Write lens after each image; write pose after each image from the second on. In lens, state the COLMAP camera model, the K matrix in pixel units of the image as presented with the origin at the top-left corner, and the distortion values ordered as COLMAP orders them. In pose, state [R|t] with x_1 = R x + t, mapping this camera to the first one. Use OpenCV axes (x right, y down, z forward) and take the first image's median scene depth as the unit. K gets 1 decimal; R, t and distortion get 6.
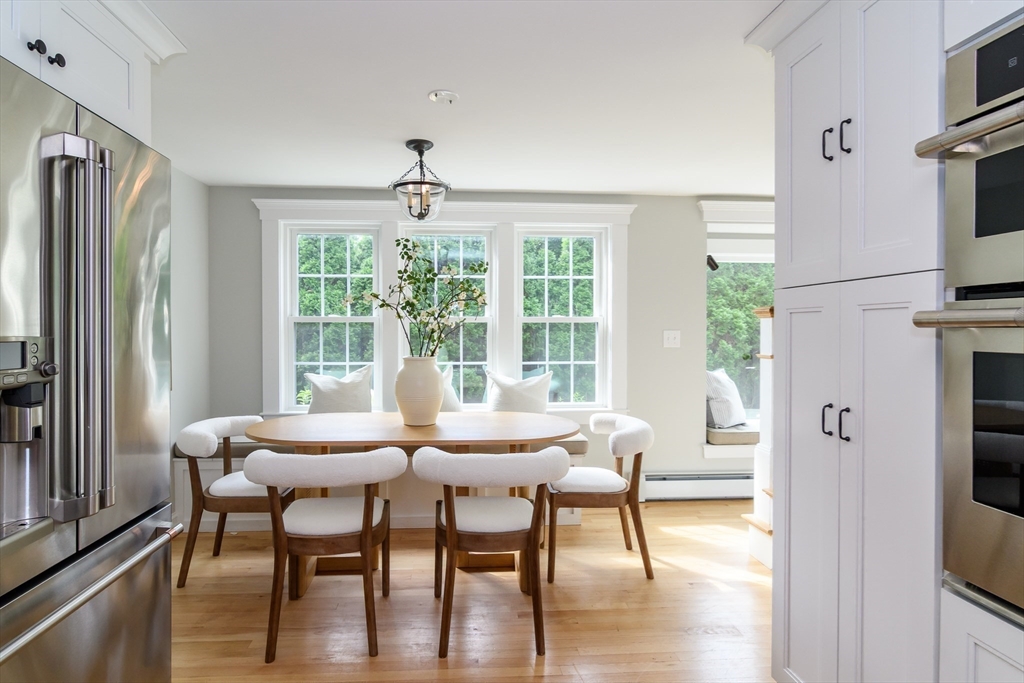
lens RADIAL K [[552.8, 0, 485.1], [0, 552.8, 343.6], [0, 0, 1]] dist [-0.004312, -0.000175]
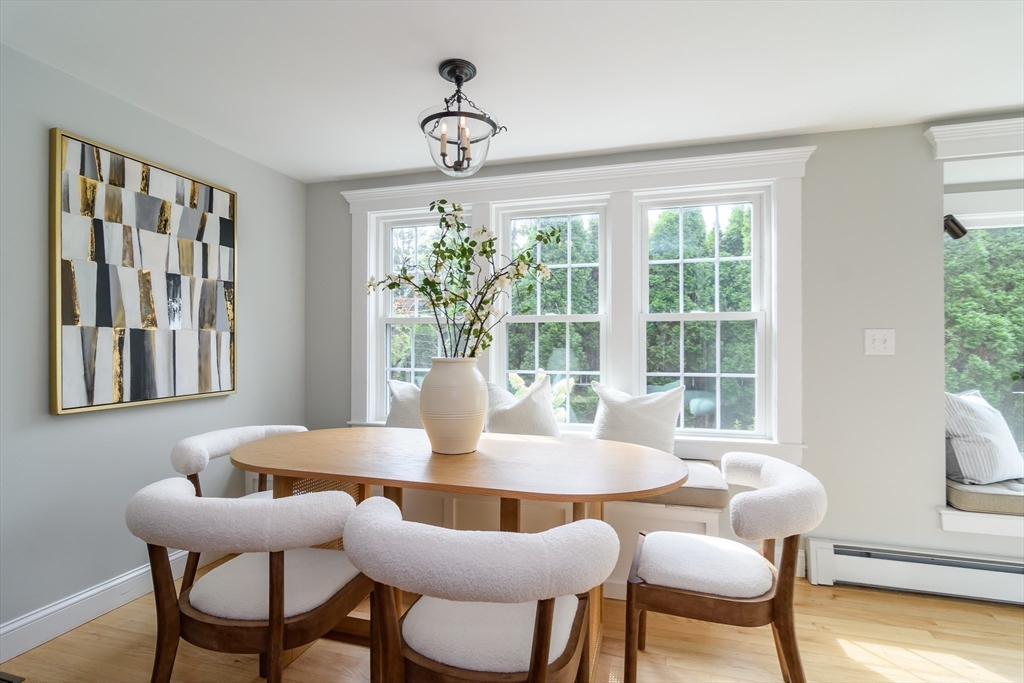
lens RADIAL K [[497.4, 0, 509.2], [0, 497.4, 346.1], [0, 0, 1]] dist [0.001334, -0.000492]
pose [[0.941756, 0.001429, -0.336294, 0.124903], [-0.011750, 0.999520, -0.028655, 0.019390], [0.336092, 0.030938, 0.941321, 0.299825]]
